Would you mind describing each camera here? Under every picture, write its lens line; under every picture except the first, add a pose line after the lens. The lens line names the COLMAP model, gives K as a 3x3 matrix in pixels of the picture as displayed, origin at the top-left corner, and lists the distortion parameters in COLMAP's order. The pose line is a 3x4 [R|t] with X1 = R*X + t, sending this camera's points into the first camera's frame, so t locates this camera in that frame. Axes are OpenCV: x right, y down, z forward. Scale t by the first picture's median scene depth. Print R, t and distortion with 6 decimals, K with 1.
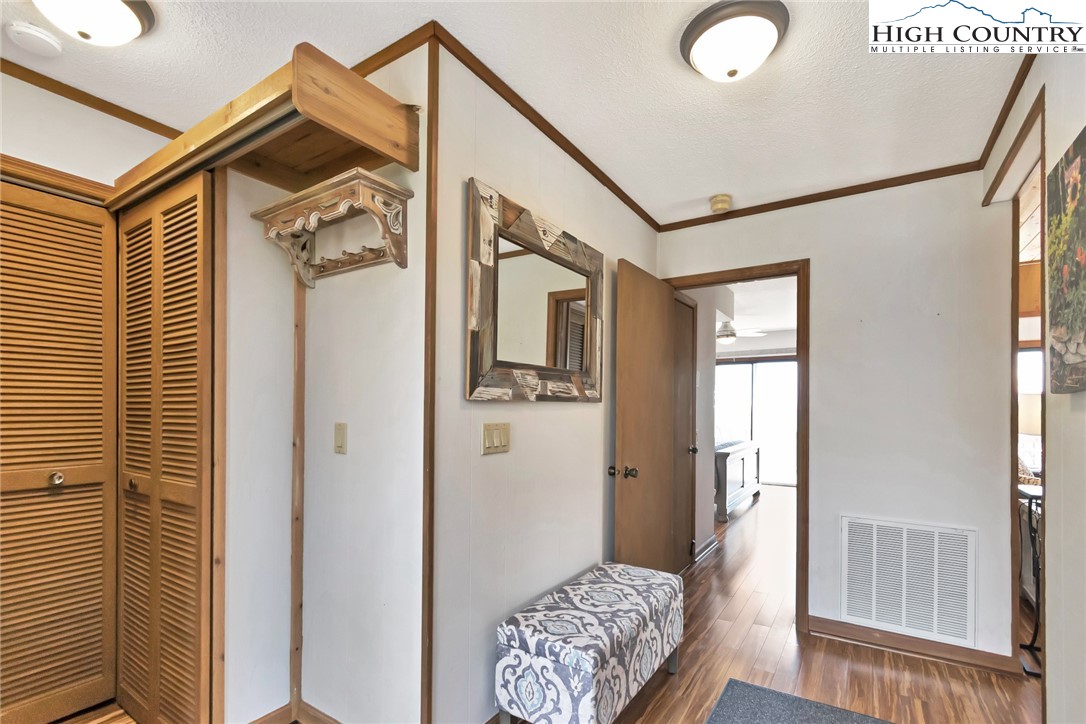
lens RADIAL K [[500.0, 0, 547.2], [0, 500.0, 395.1], [0, 0, 1]] dist [-0.000076, -0.000129]
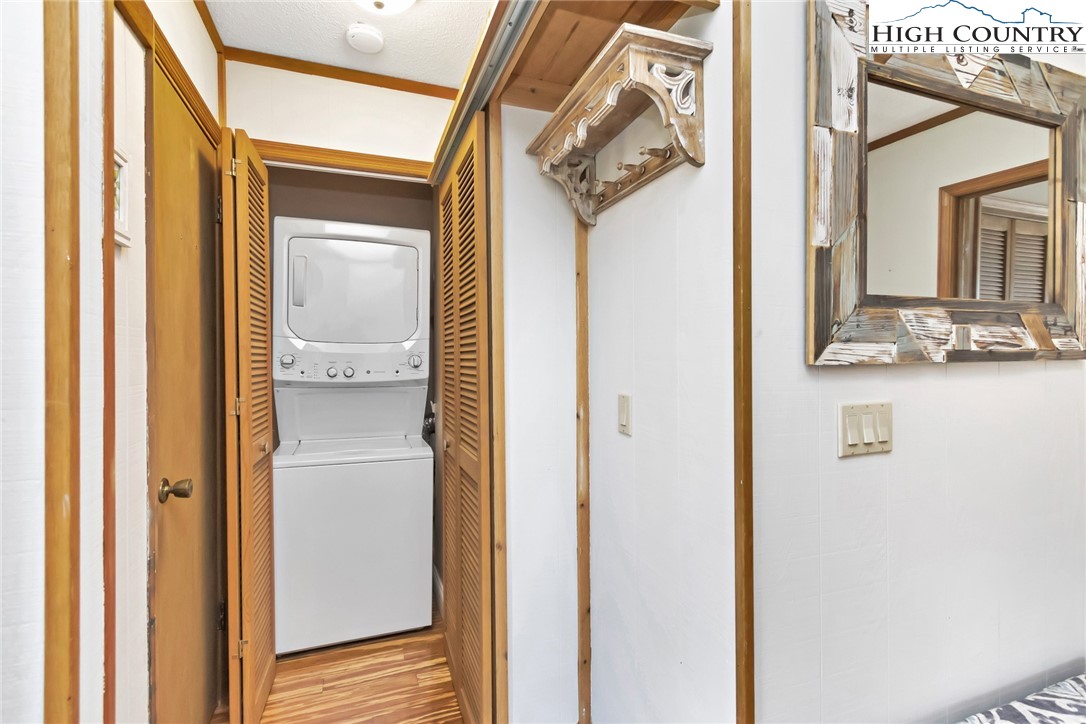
lens RADIAL K [[495.4, 0, 542.5], [0, 495.4, 358.8], [0, 0, 1]] dist [0.001425, 0.000207]
pose [[0.802907, -0.008077, -0.596049, -0.060413], [0.027671, 0.999335, 0.023733, -0.019621], [0.595462, -0.035549, 0.802597, 0.313240]]
